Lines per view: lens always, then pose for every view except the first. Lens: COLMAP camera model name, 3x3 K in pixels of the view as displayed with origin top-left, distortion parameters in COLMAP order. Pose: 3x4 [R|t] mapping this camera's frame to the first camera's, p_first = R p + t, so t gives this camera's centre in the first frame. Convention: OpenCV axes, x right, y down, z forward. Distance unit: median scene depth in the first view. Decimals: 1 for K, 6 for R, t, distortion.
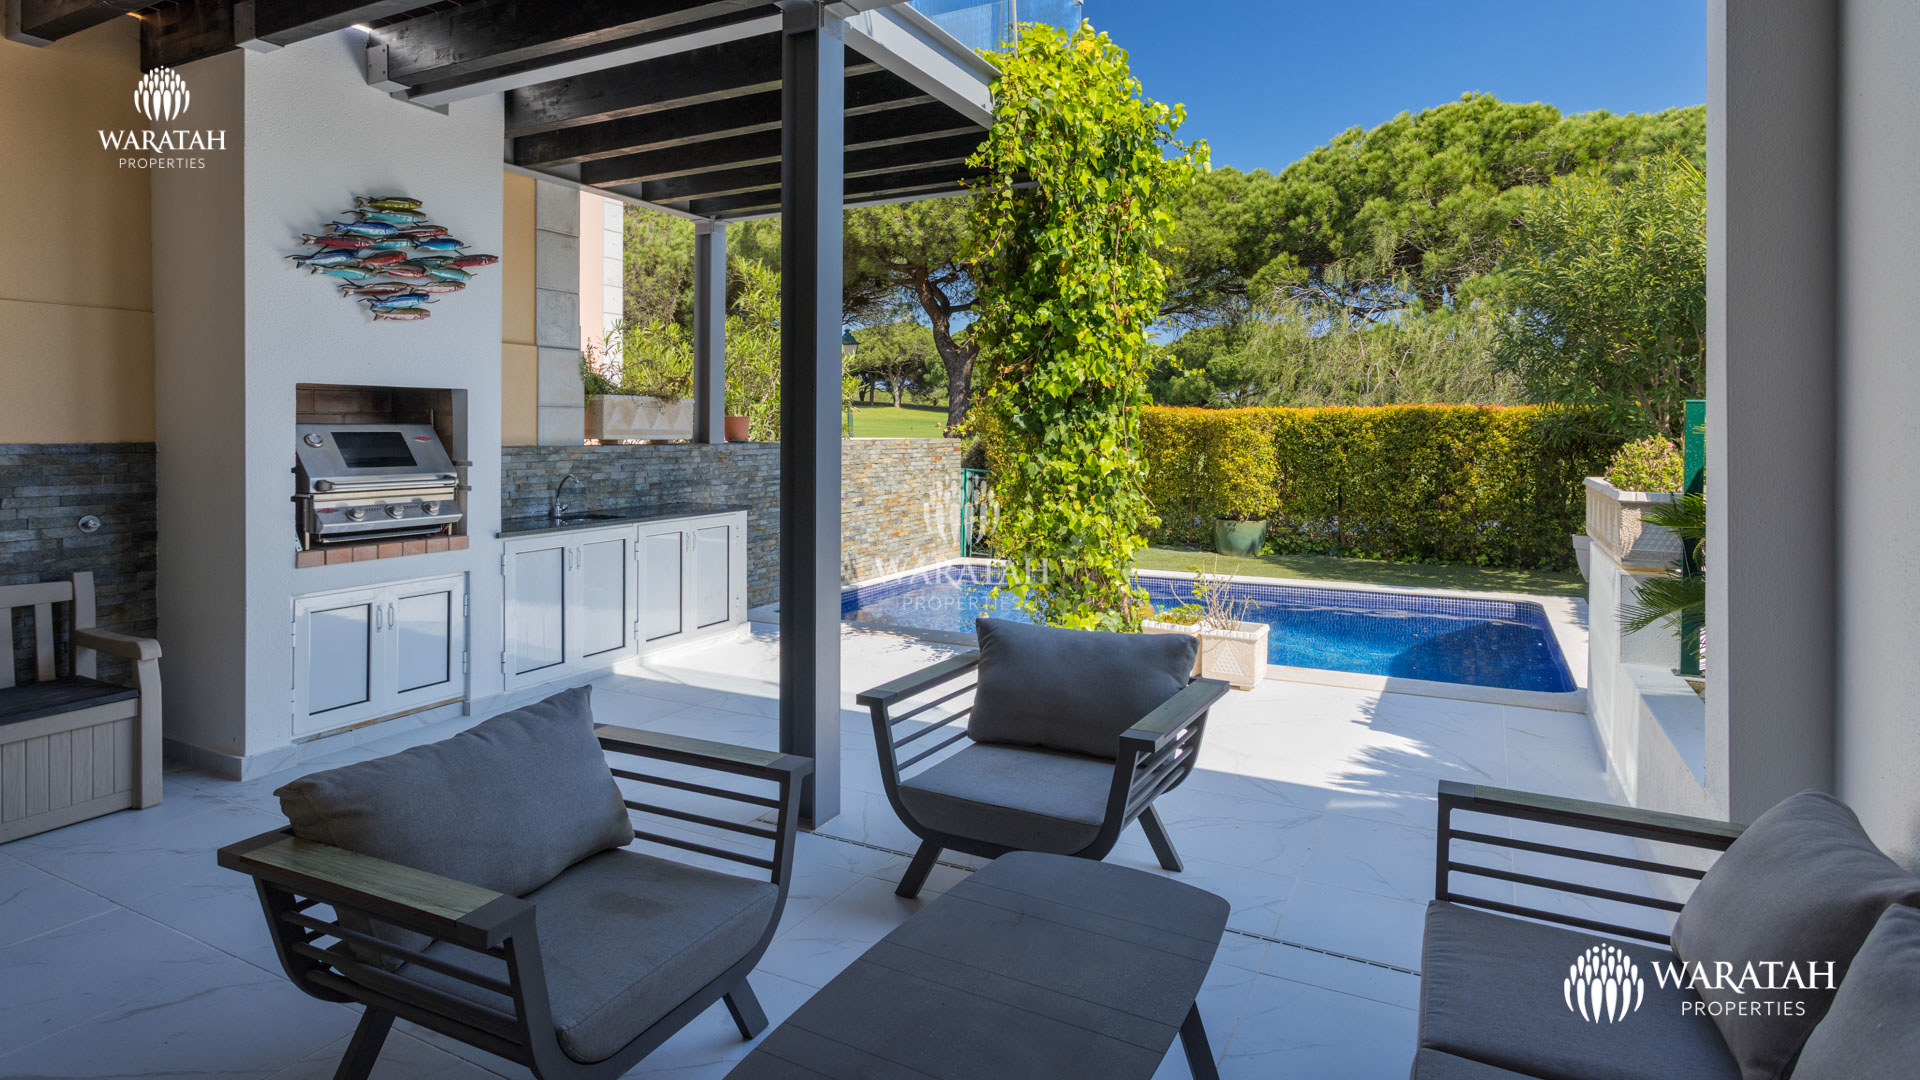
lens RADIAL K [[1018.5, 0, 960.7], [0, 1018.5, 428.5], [0, 0, 1]] dist [0.002886, 0.000244]
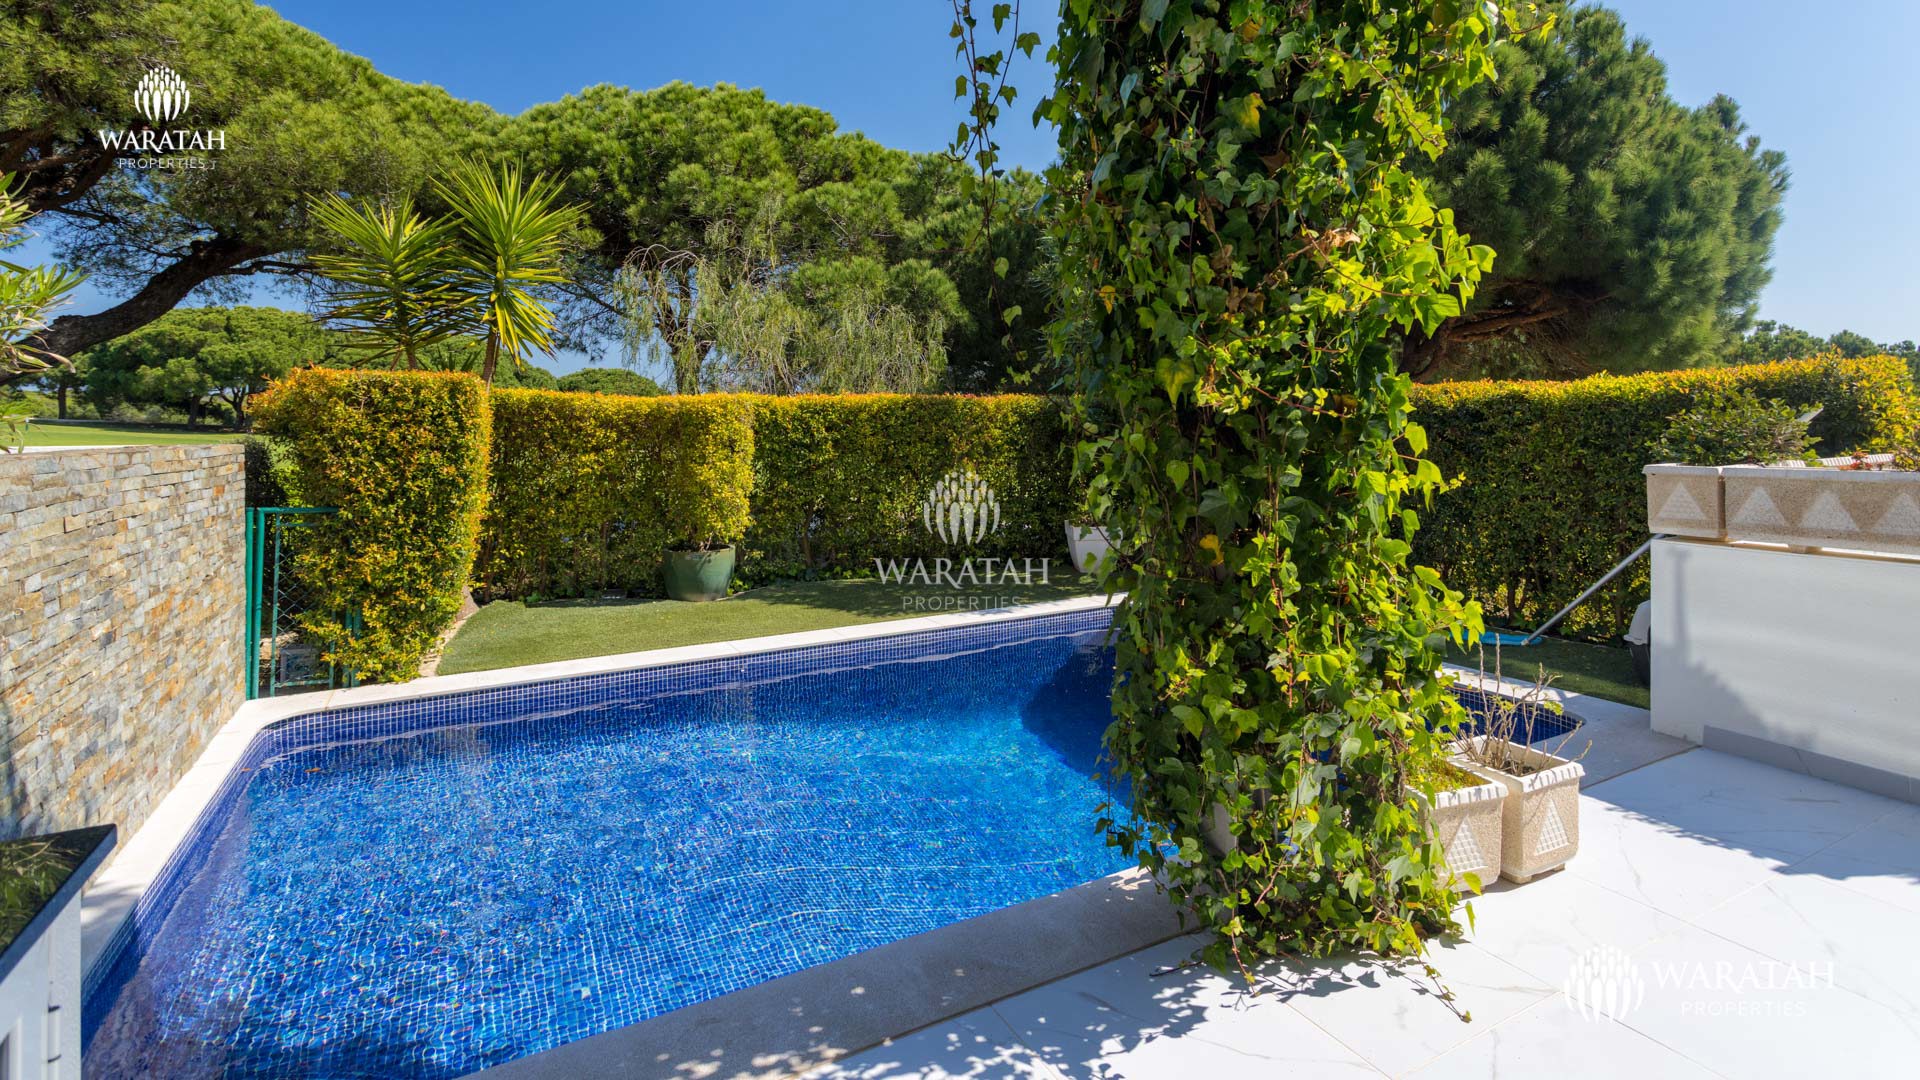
lens RADIAL K [[910.3, 0, 967.6], [0, 910.3, 429.3], [0, 0, 1]] dist [0.001055, 0.000690]
pose [[0.555467, -0.008686, 0.831493, -0.246978], [0.008815, 0.999951, 0.004557, 0.006388], [-0.831492, 0.004798, 0.555516, 0.763119]]
